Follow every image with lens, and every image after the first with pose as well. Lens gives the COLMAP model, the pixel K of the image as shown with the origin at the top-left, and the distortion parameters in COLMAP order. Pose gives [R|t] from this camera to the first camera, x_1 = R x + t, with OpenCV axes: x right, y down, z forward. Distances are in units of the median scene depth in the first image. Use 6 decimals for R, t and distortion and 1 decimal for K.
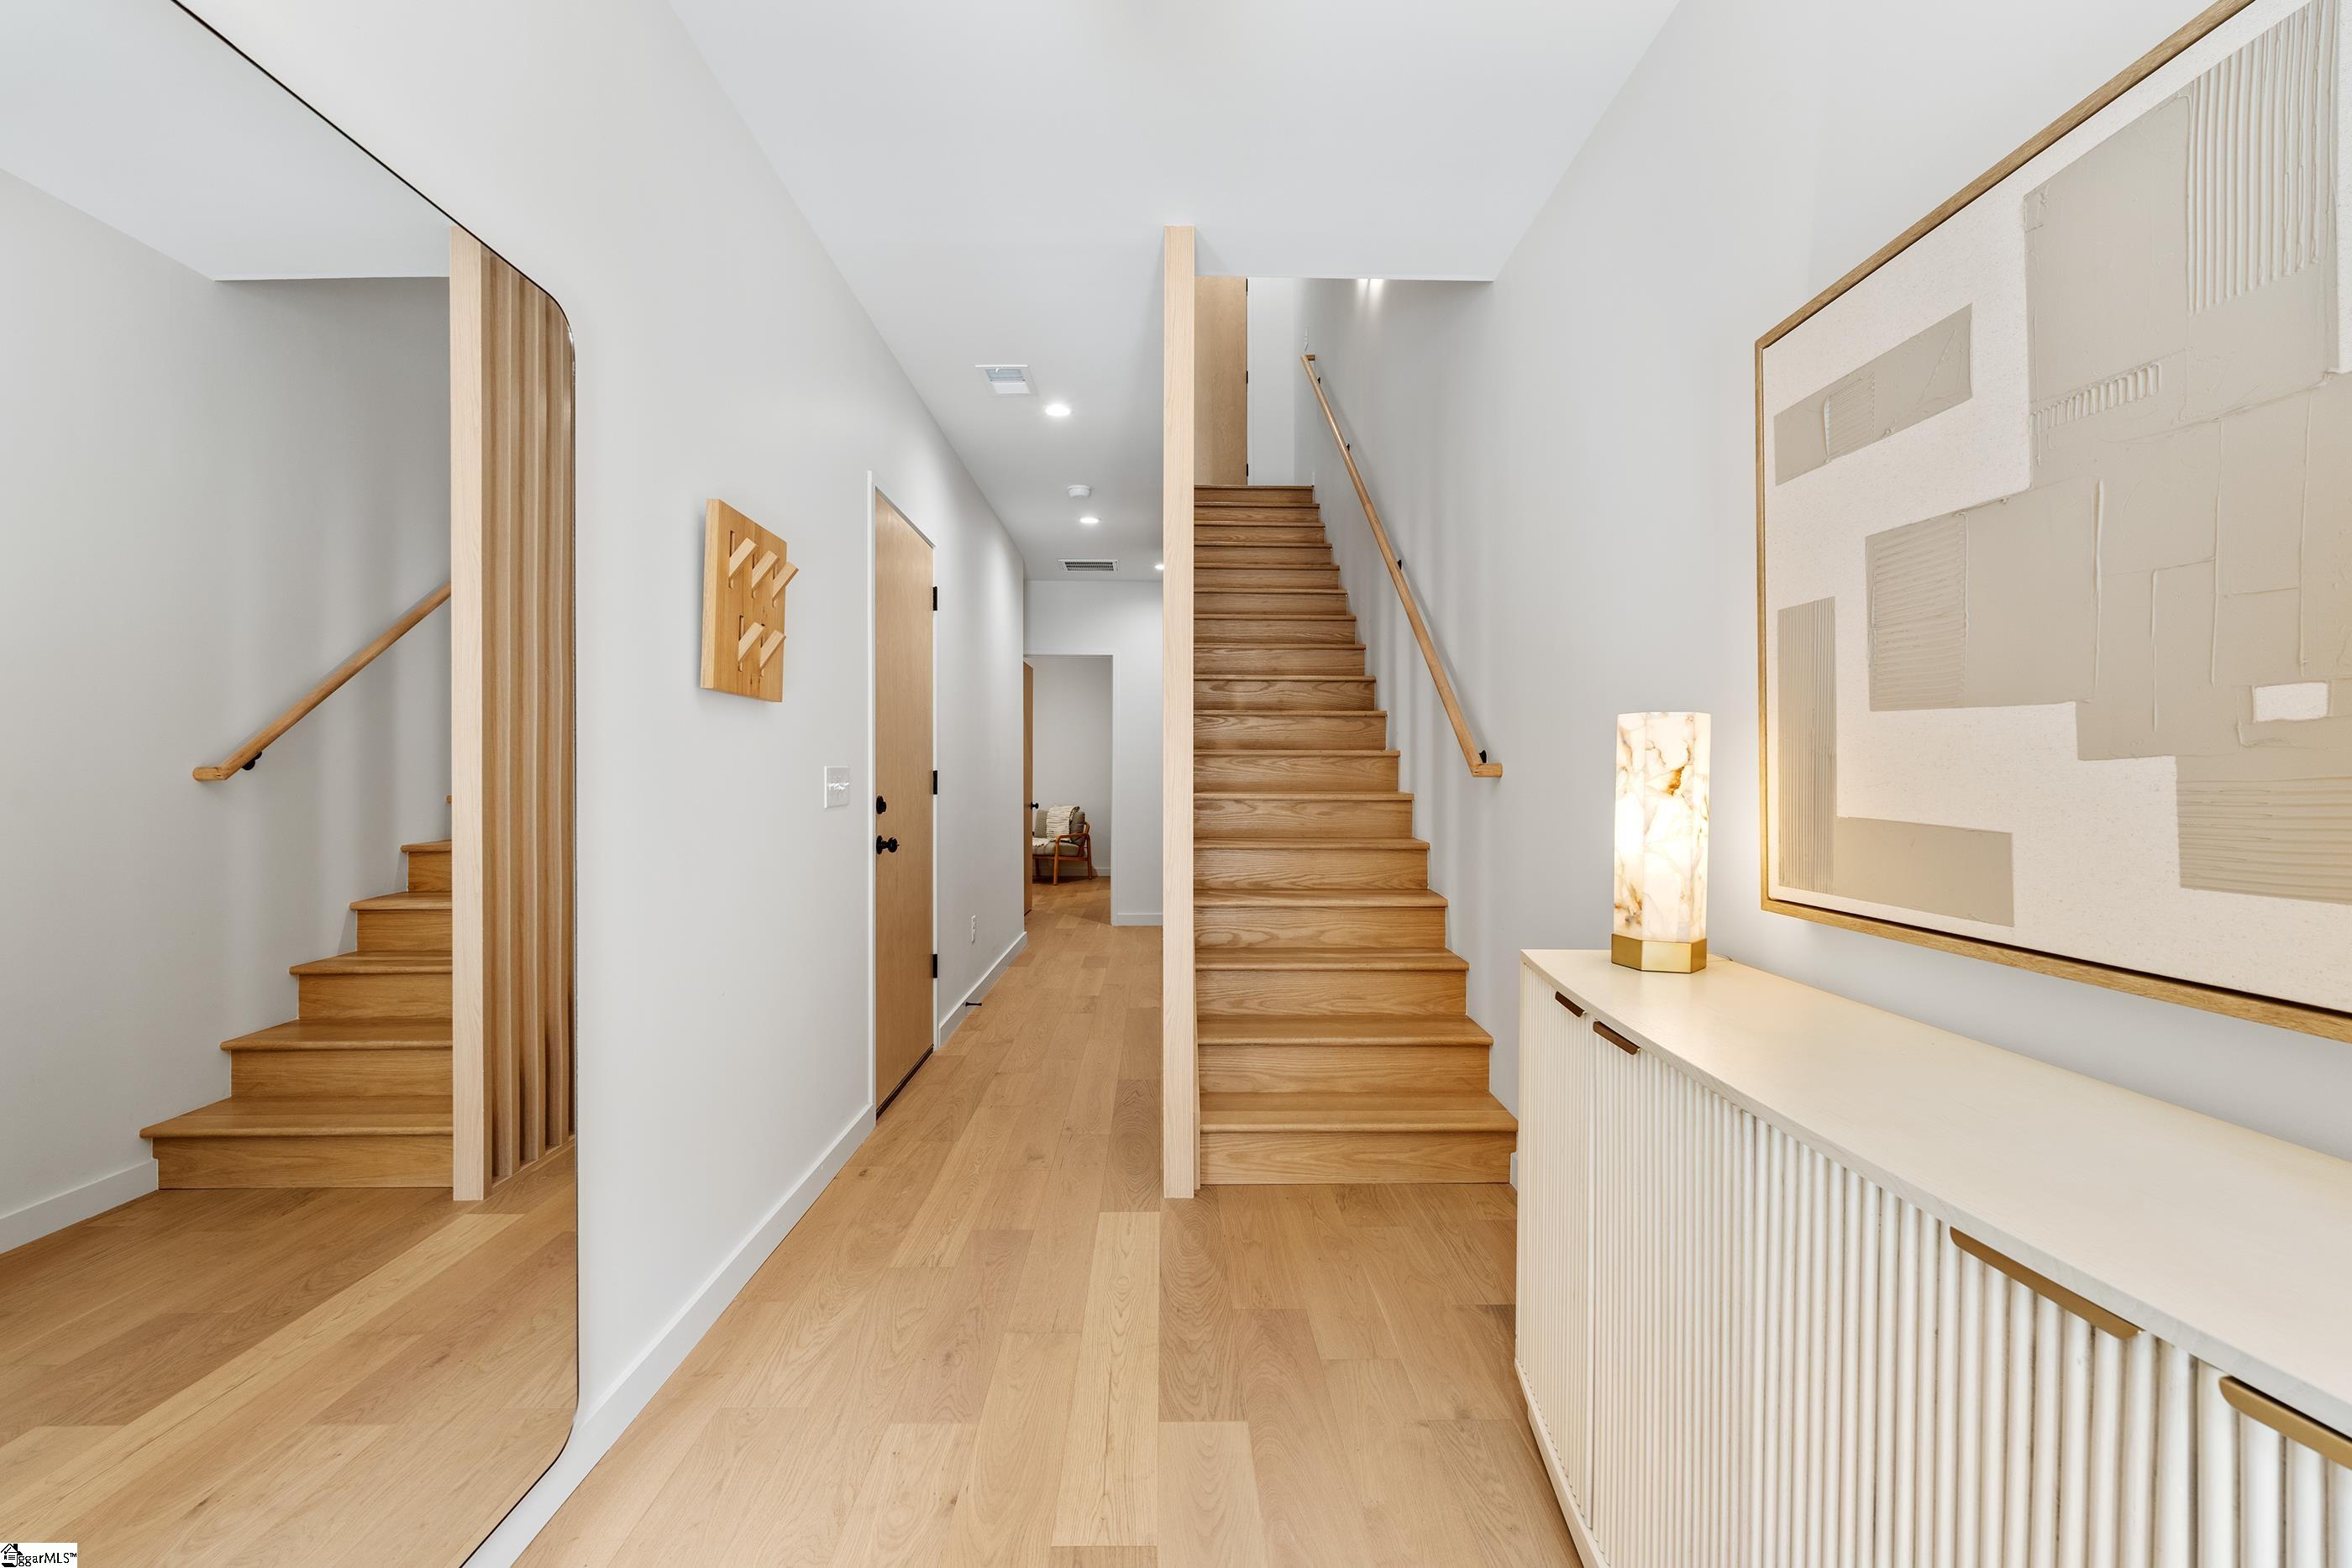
lens RADIAL K [[1014.8, 0, 1175.4], [0, 1014.8, 784.8], [0, 0, 1]] dist [-0.006590, 0.001025]
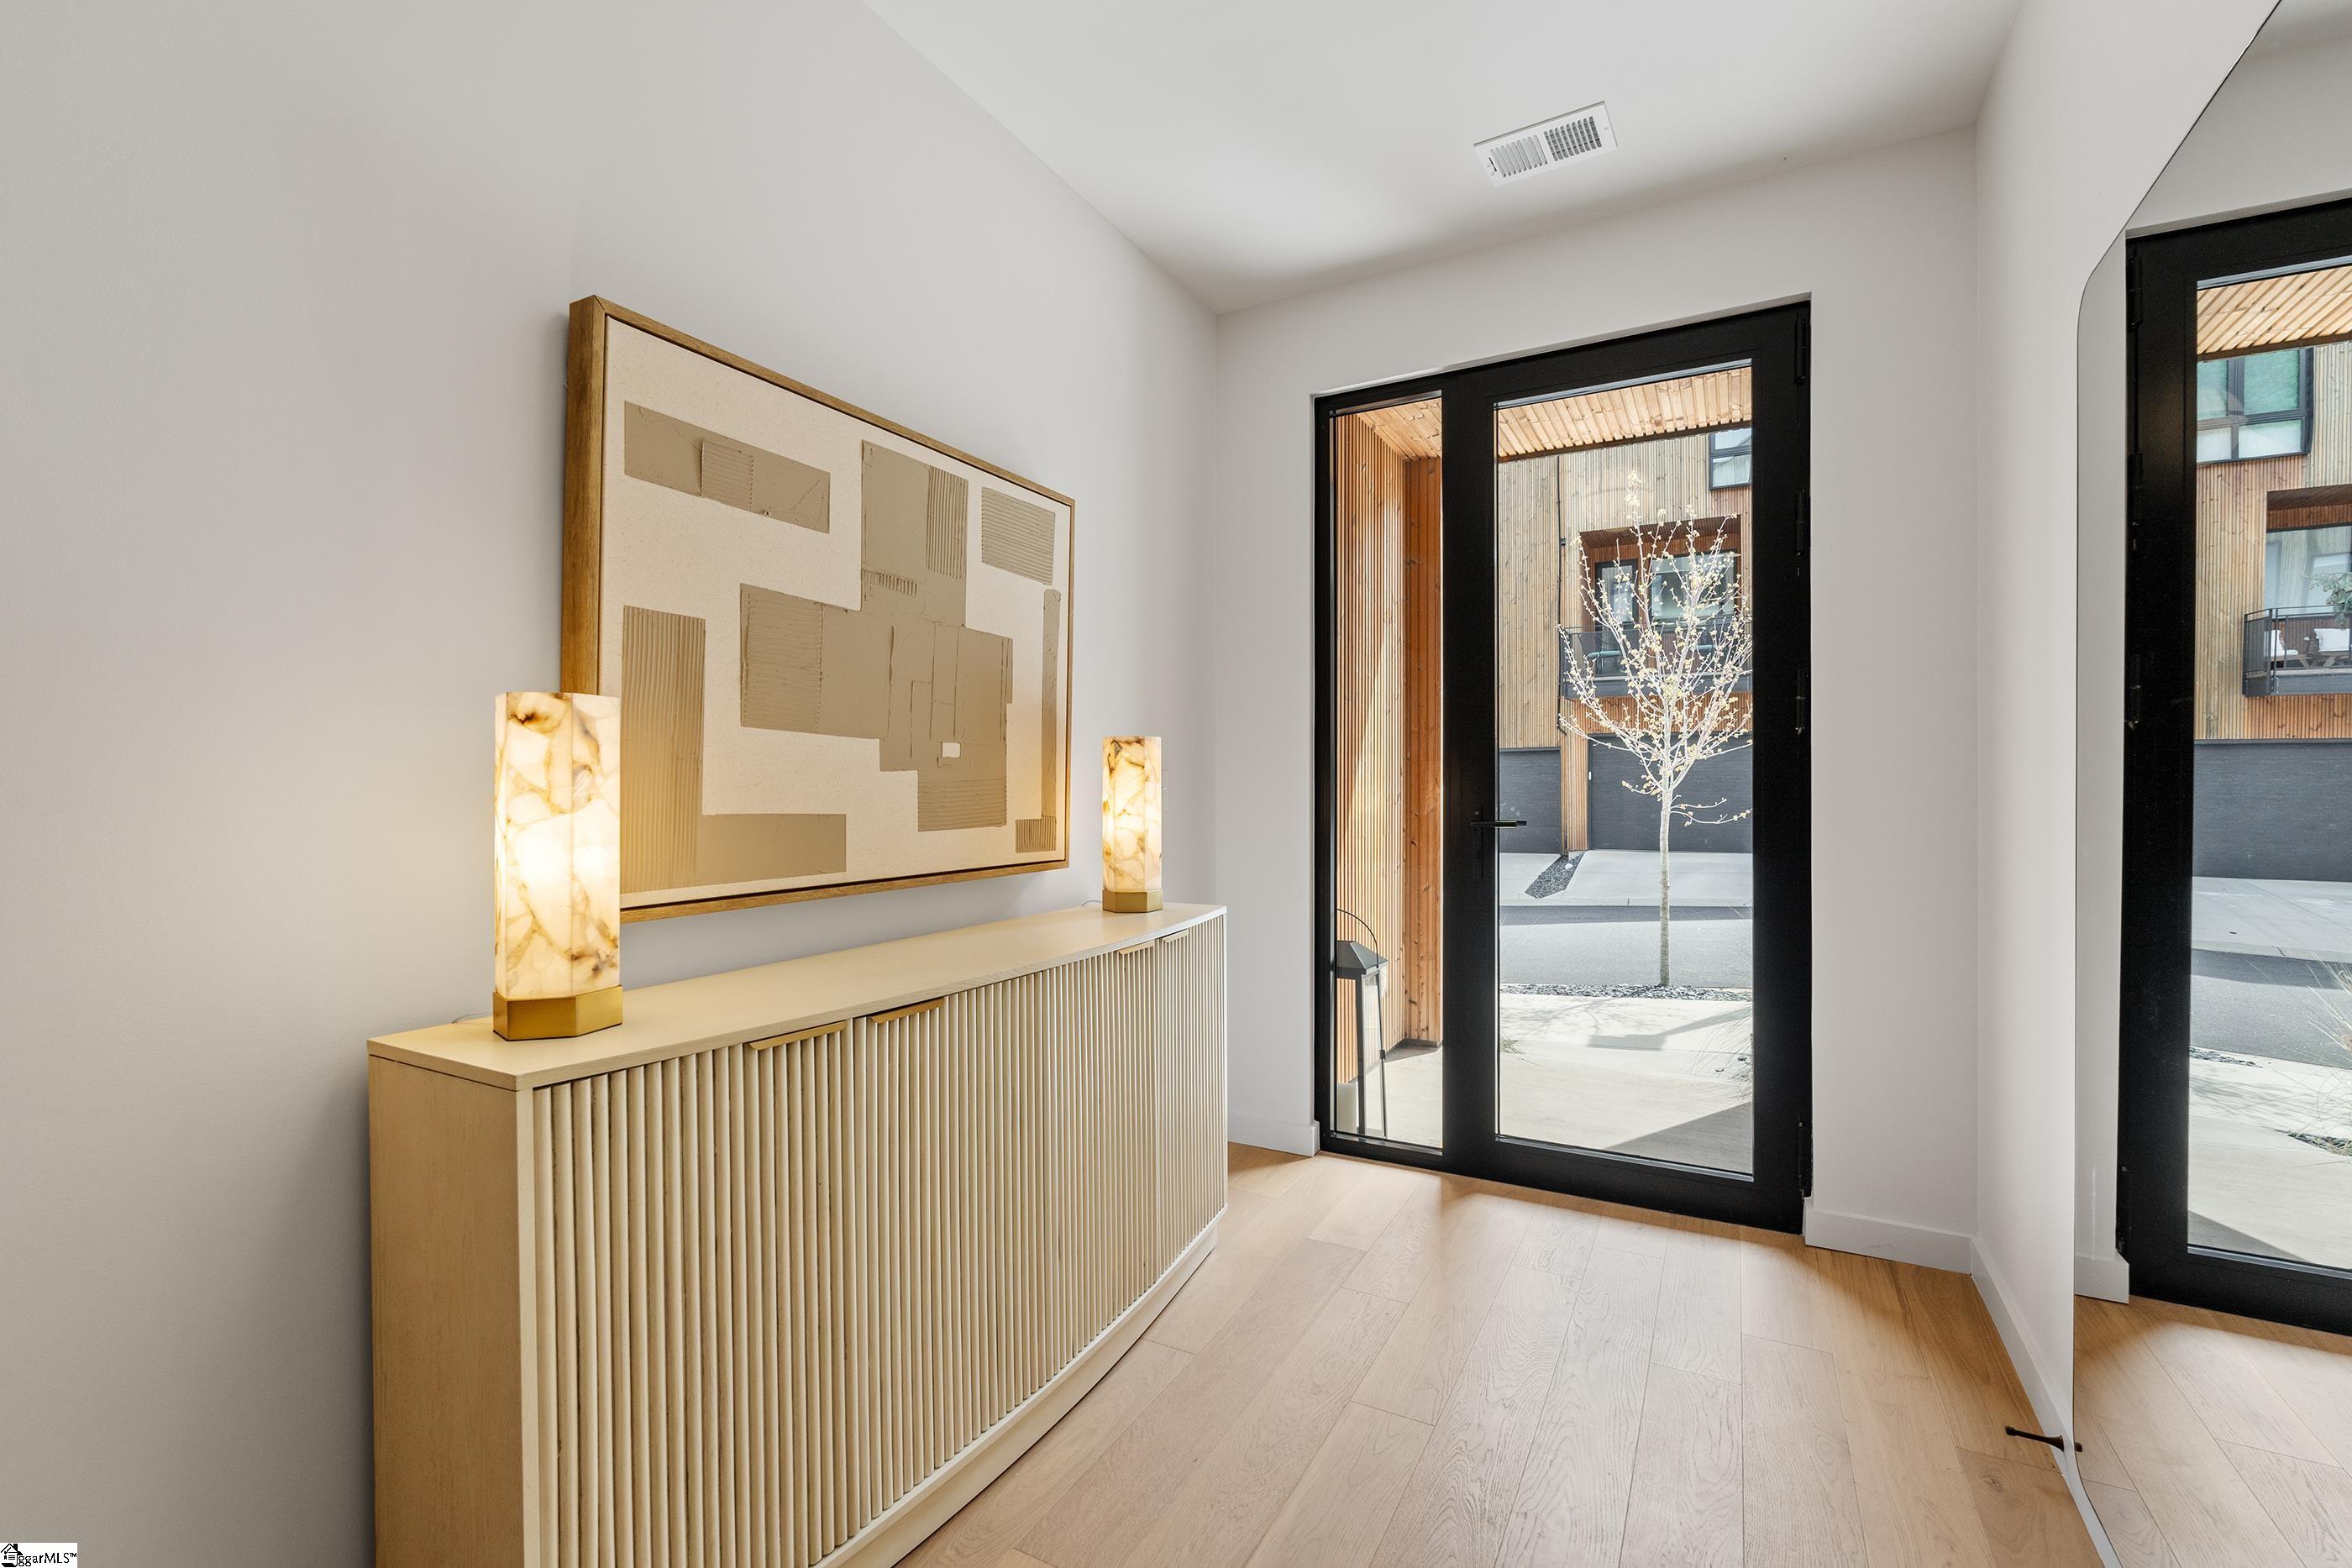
lens RADIAL K [[1014.8, 0, 1175.4], [0, 1014.8, 784.8], [0, 0, 1]] dist [-0.006590, 0.001025]
pose [[-0.868541, 0.002239, 0.495613, -0.378401], [0.007274, 0.999940, 0.008229, -0.008138], [-0.495565, 0.010752, -0.868504, 1.814678]]
